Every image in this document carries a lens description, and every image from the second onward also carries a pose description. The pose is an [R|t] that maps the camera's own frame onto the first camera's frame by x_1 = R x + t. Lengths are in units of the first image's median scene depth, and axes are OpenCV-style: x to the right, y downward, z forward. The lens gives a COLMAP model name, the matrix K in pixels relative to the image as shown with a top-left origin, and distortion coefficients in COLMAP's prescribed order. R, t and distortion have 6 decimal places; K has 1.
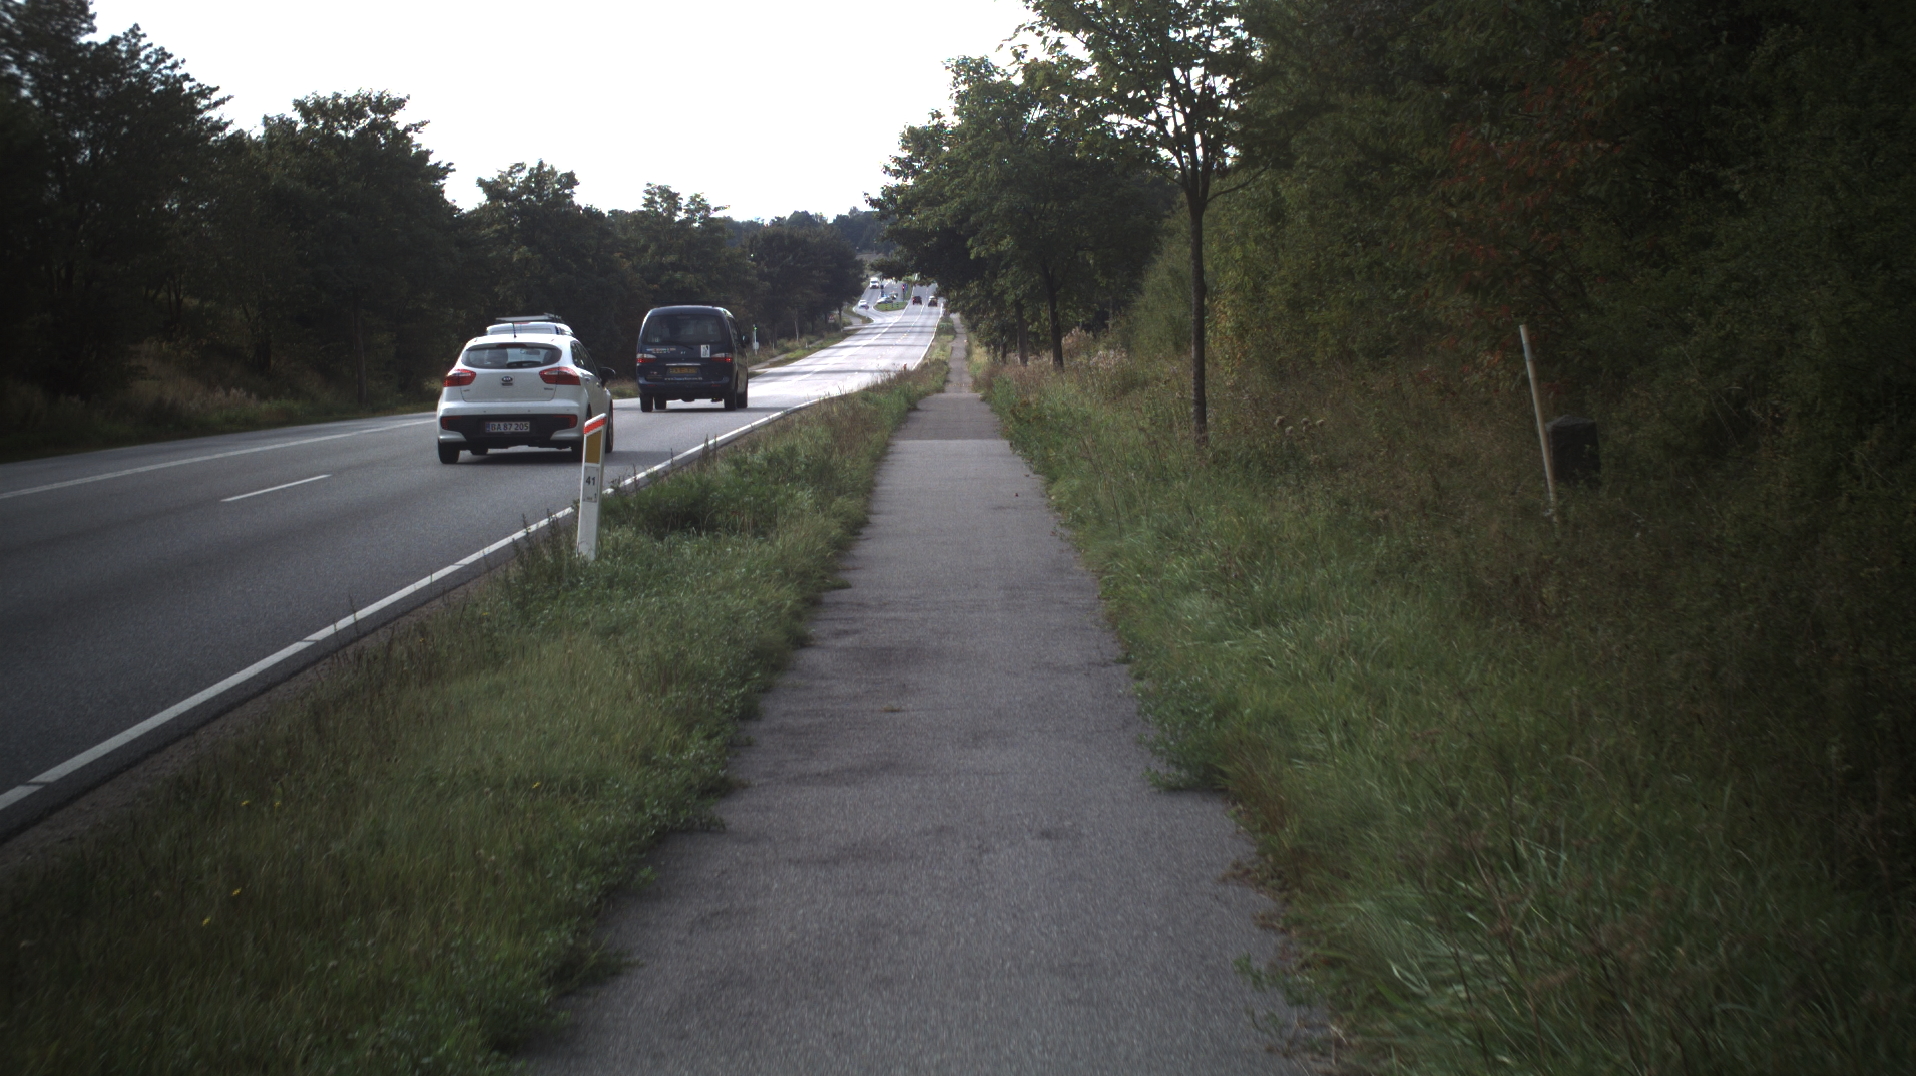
lens RADIAL K [[6453.4, 0, 941.6], [0, 6453.4, 549.3], [0, 0, 1]] dist [-0.850516, 0.000000]
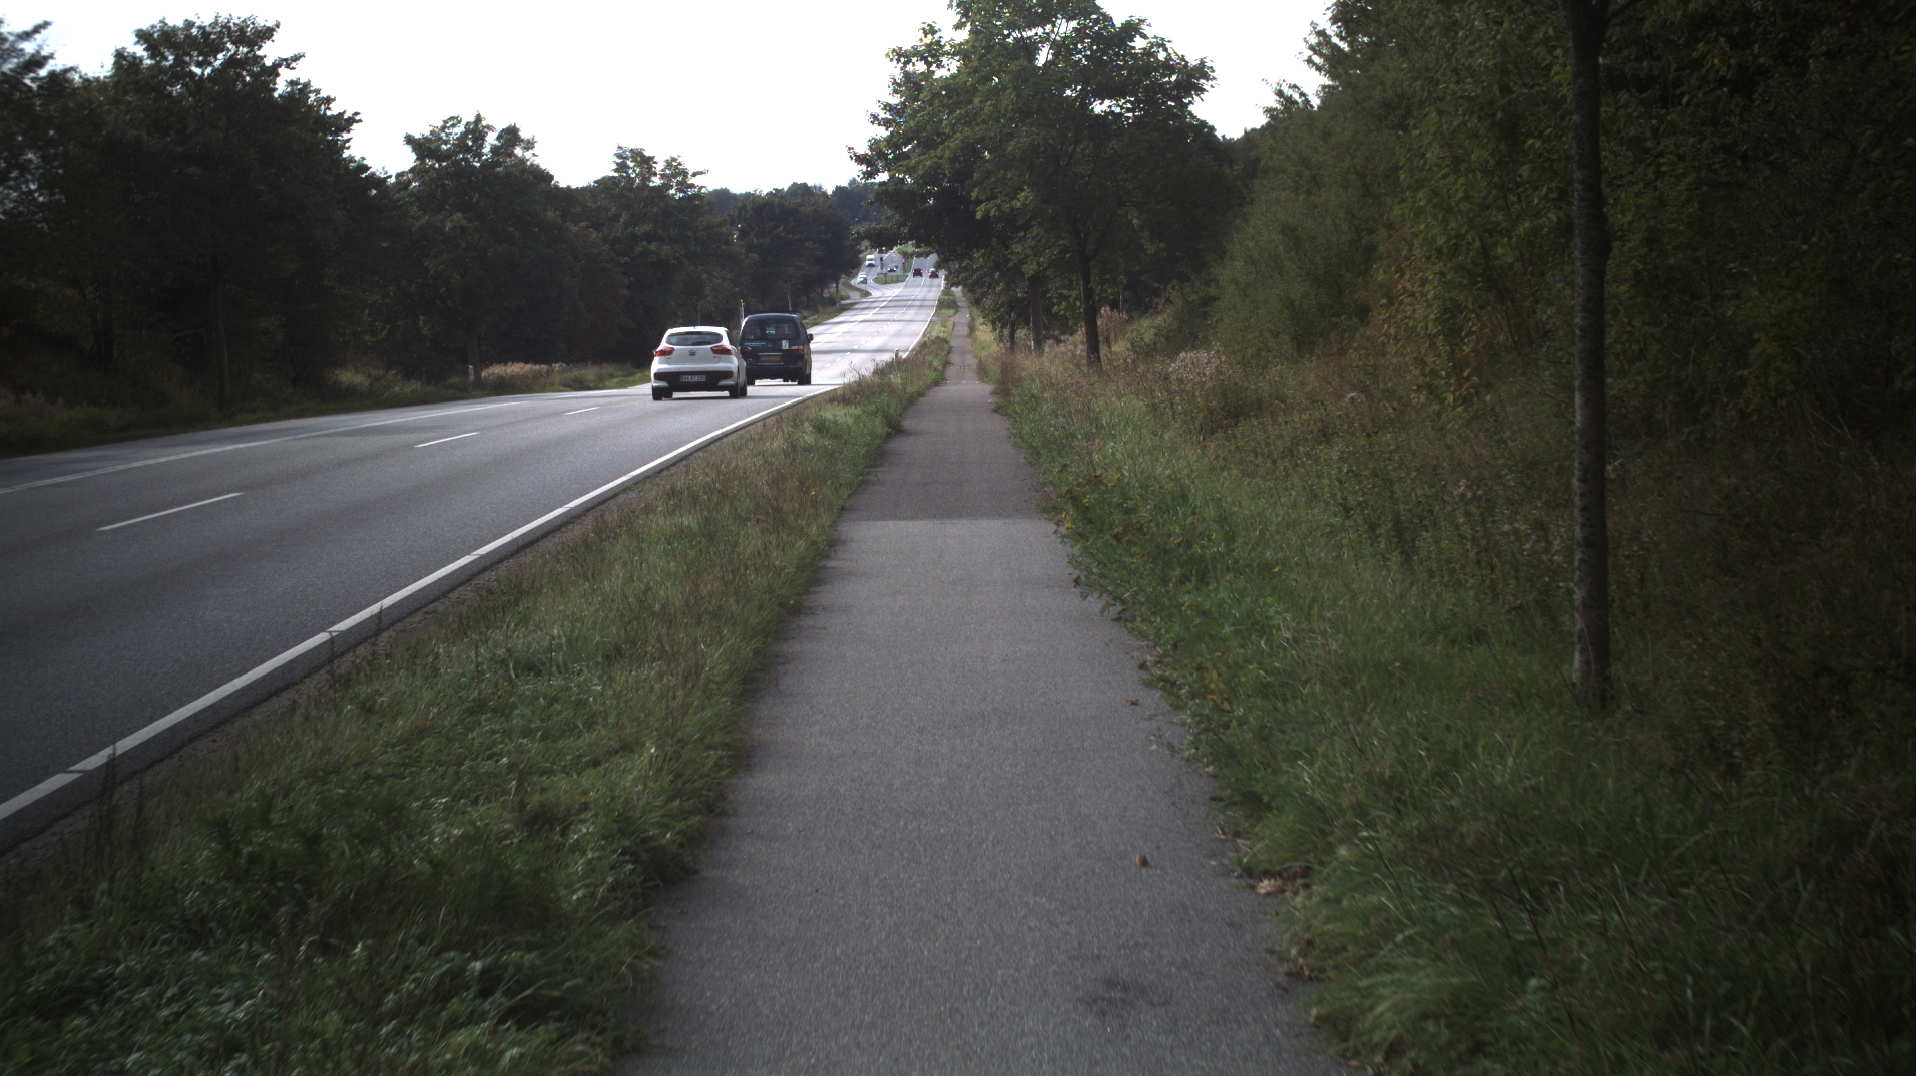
lens RADIAL K [[6453.4, 0, 961.2], [0, 6453.4, 526.5], [0, 0, 1]] dist [-0.850516, 0.000000]
pose [[0.999986, -0.004608, 0.002604, 0.000423], [0.004606, 0.999989, 0.000782, -0.007681], [-0.002608, -0.000770, 0.999996, 0.197146]]
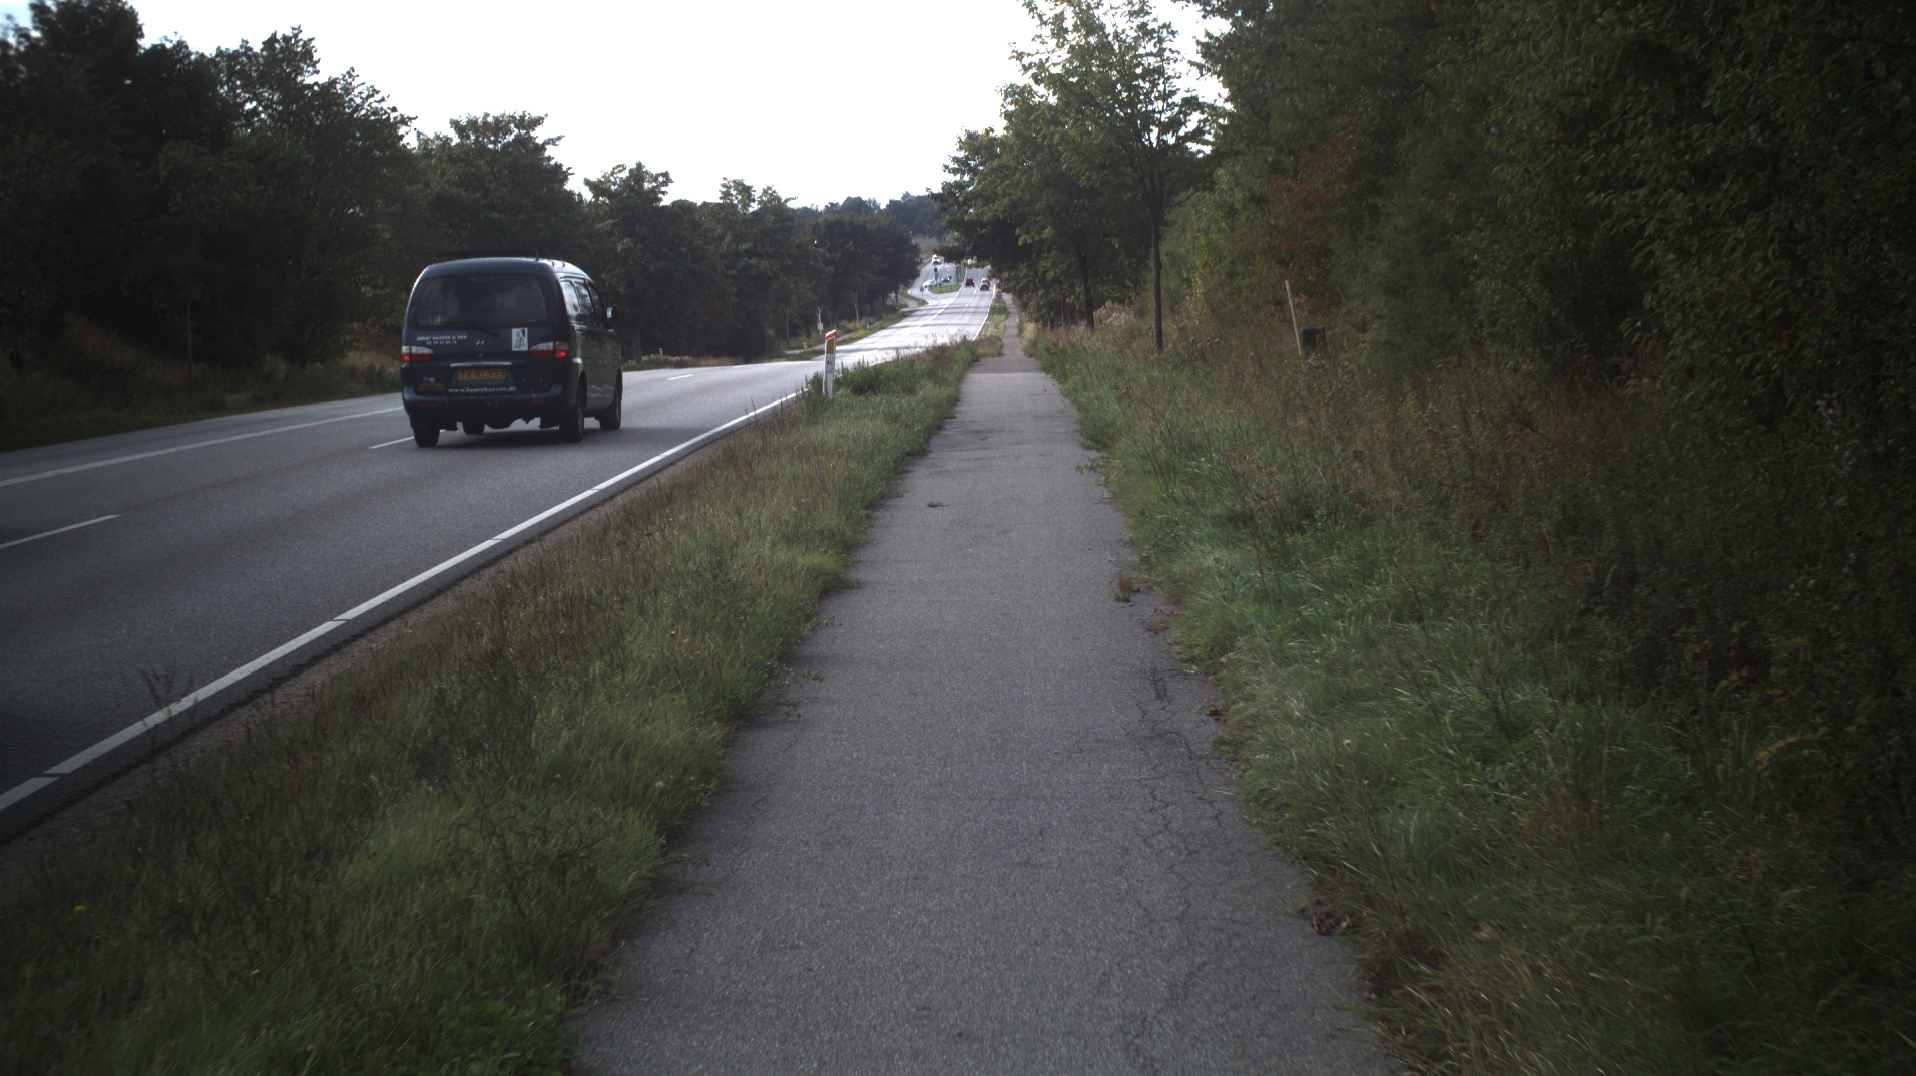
lens RADIAL K [[6453.4, 0, 959.7], [0, 6453.4, 539.5], [0, 0, 1]] dist [-0.850516, 0.000000]
pose [[0.999876, -0.014639, -0.005850, -0.000388], [0.014646, 0.999892, 0.001132, 0.008205], [0.005833, -0.001218, 0.999982, -0.196765]]
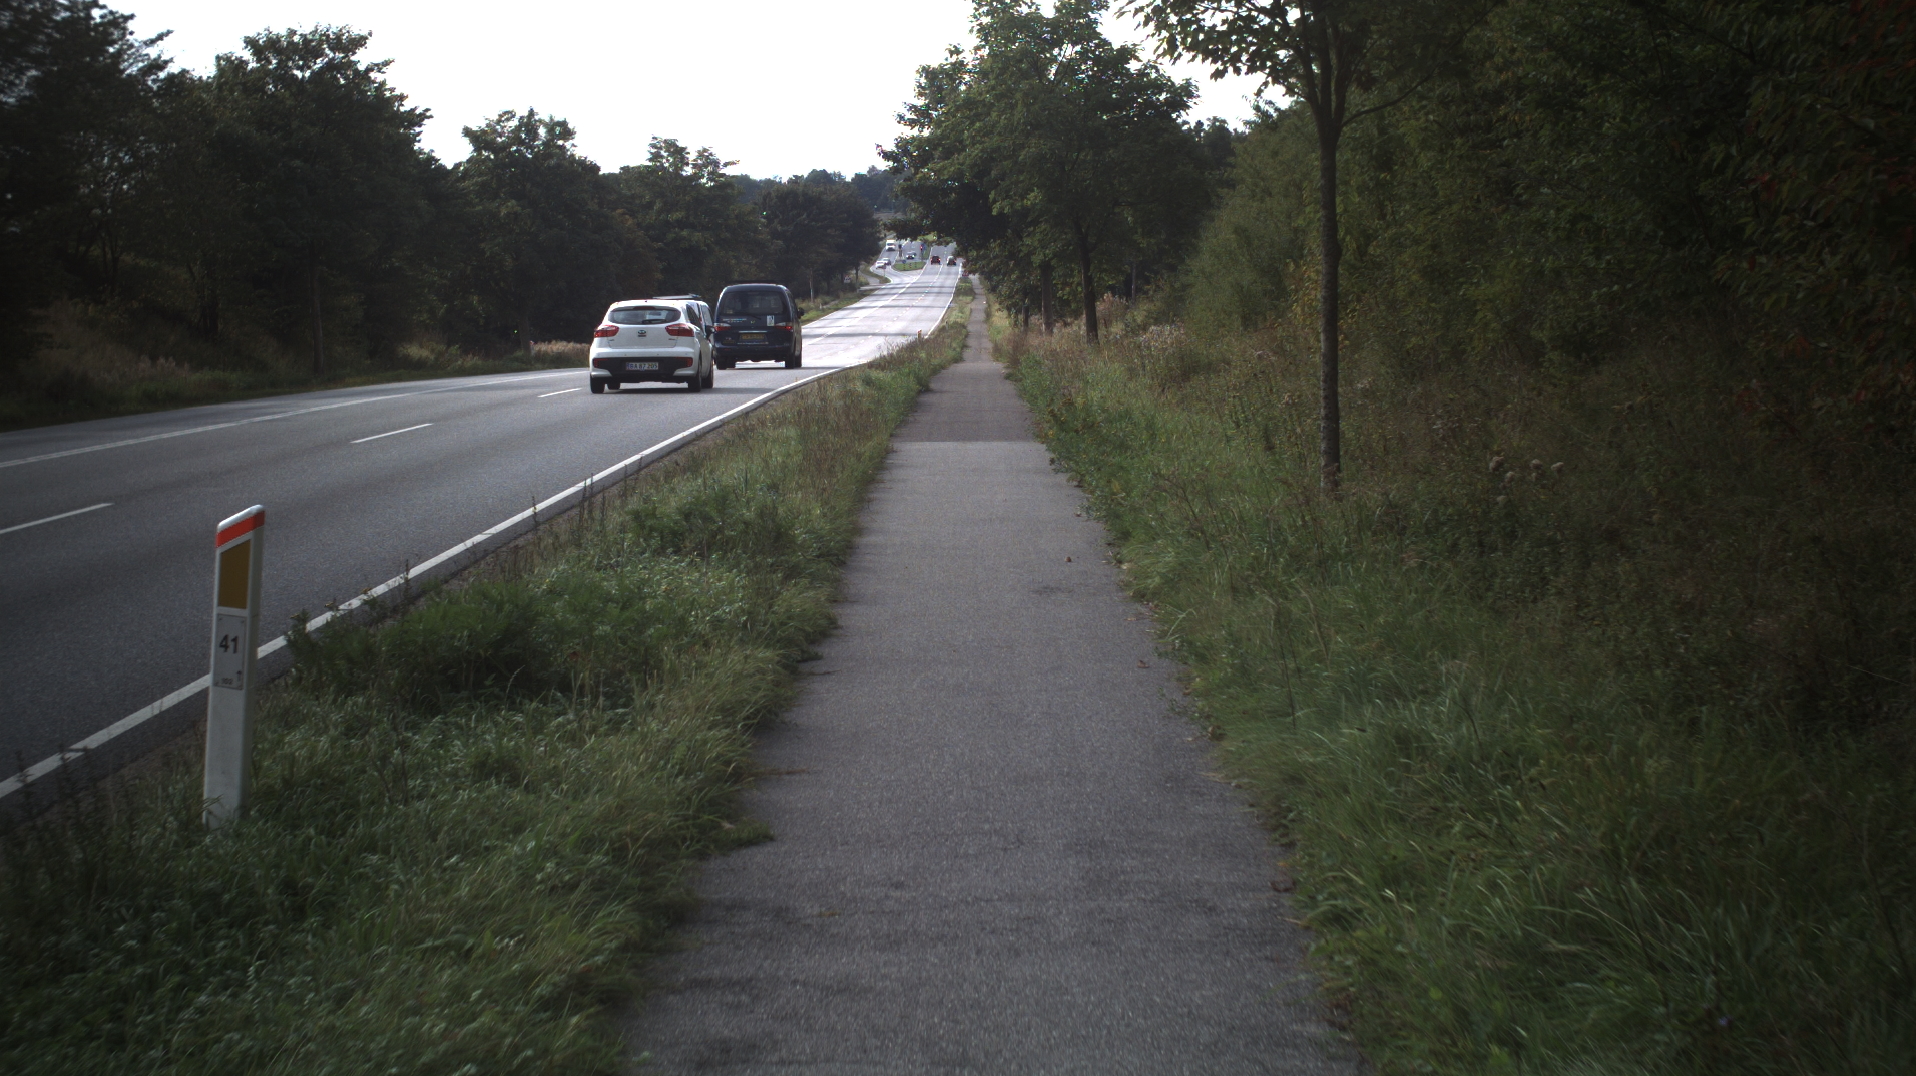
lens RADIAL K [[6453.4, 0, 969.8], [0, 6453.4, 532.3], [0, 0, 1]] dist [-0.850516, 0.000000]
pose [[0.999984, 0.005402, 0.001678, 0.000079], [-0.005408, 0.999979, 0.003610, -0.004024], [-0.001658, -0.003619, 0.999992, 0.099122]]
